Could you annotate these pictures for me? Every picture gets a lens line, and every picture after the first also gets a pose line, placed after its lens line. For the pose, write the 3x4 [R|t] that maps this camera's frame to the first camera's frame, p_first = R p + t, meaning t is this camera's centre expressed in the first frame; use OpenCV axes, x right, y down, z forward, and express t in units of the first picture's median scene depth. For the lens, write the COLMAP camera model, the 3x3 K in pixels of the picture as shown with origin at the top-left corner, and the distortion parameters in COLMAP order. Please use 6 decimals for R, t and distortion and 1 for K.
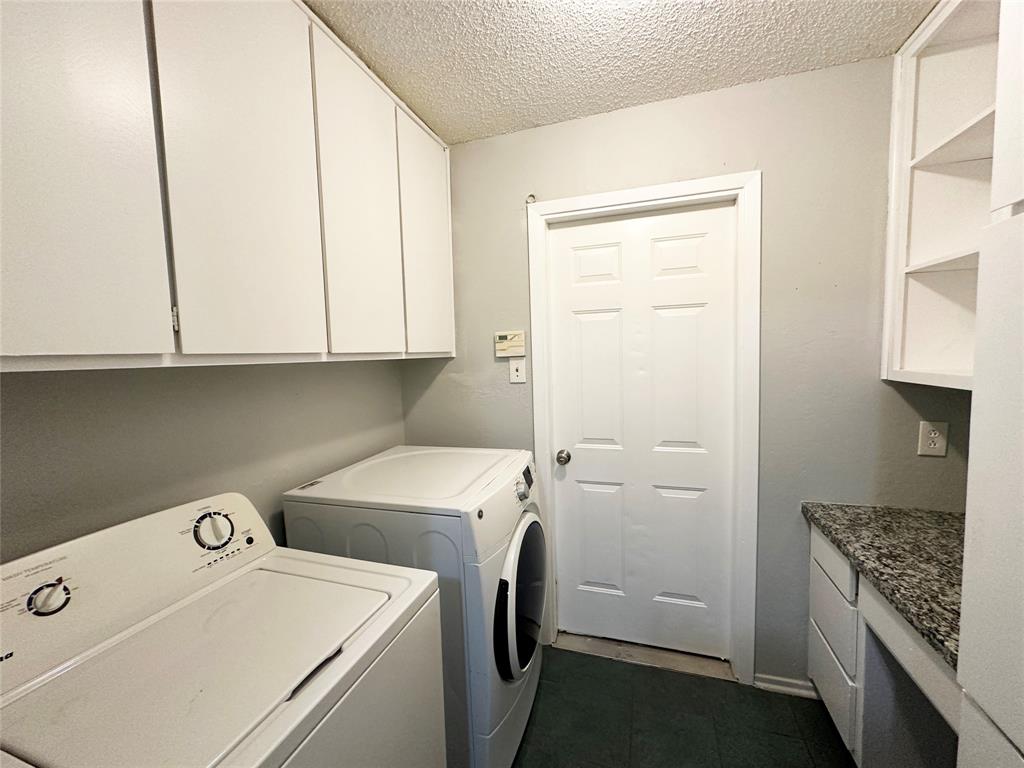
lens RADIAL K [[408.5, 0, 512.7], [0, 408.5, 385.5], [0, 0, 1]] dist [-0.002863, -0.000003]
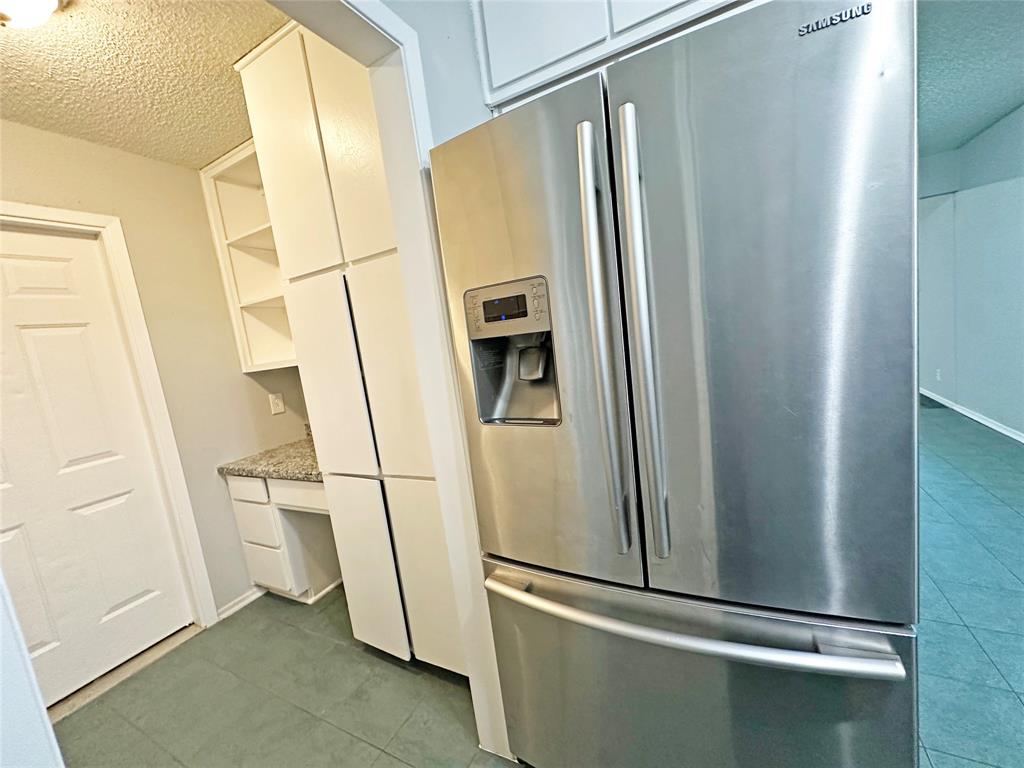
lens RADIAL K [[408.5, 0, 512.7], [0, 408.5, 385.5], [0, 0, 1]] dist [-0.002863, -0.000003]
pose [[0.175827, -0.111854, 0.978046, -0.477938], [0.207041, 0.975503, 0.074343, 0.133535], [-0.962403, 0.189424, 0.194678, -0.314838]]
